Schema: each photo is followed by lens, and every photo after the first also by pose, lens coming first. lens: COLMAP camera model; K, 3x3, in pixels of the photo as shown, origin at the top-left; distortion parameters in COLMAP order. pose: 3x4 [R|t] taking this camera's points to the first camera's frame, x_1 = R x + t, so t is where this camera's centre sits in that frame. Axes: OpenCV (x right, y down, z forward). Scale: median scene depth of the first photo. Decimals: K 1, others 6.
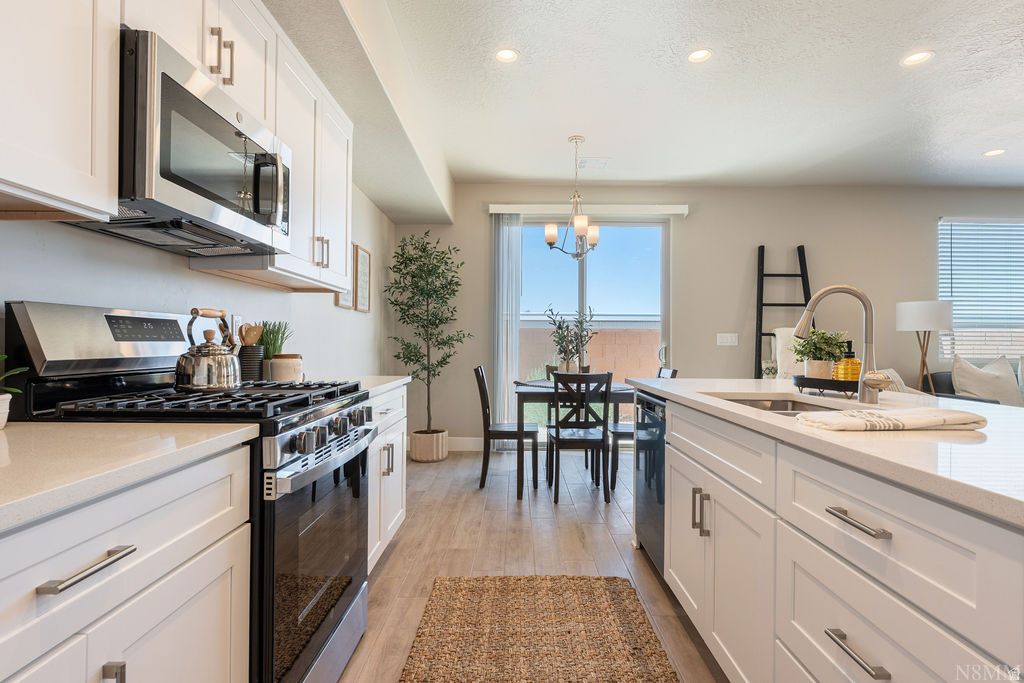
lens RADIAL K [[515.6, 0, 512.0], [0, 515.6, 341.5], [0, 0, 1]] dist [0.000694, 0.000209]
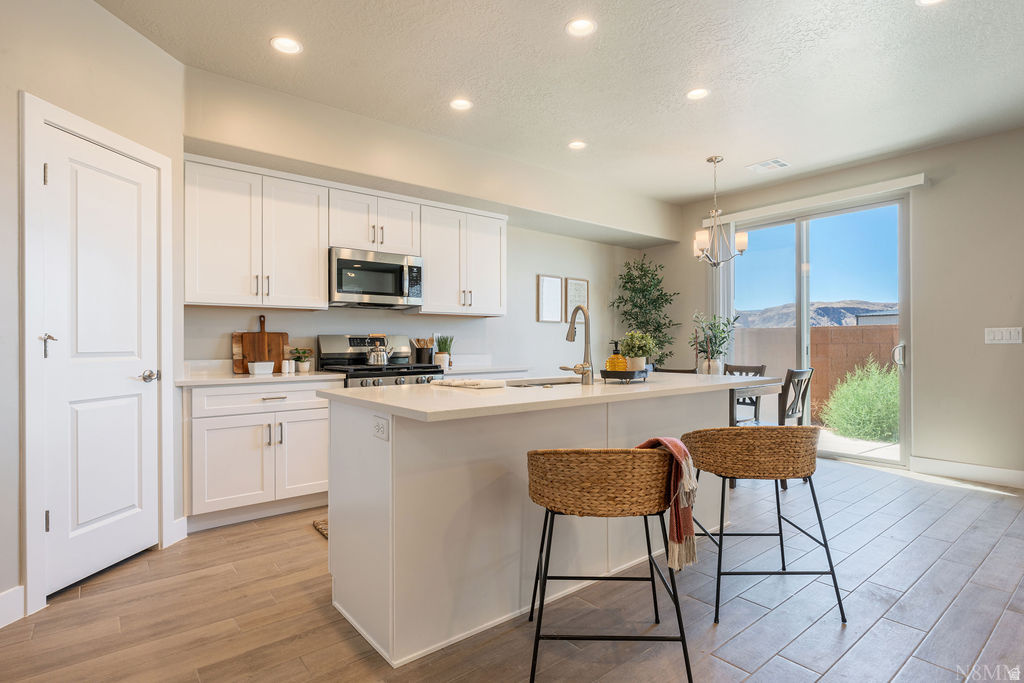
lens RADIAL K [[524.3, 0, 512.0], [0, 524.3, 341.5], [0, 0, 1]] dist [0.004864, 0.000633]
pose [[0.623480, -0.015448, -0.781687, 0.831712], [0.014112, 0.999864, -0.008503, 0.003156], [0.781712, -0.005730, 0.623613, -0.054210]]
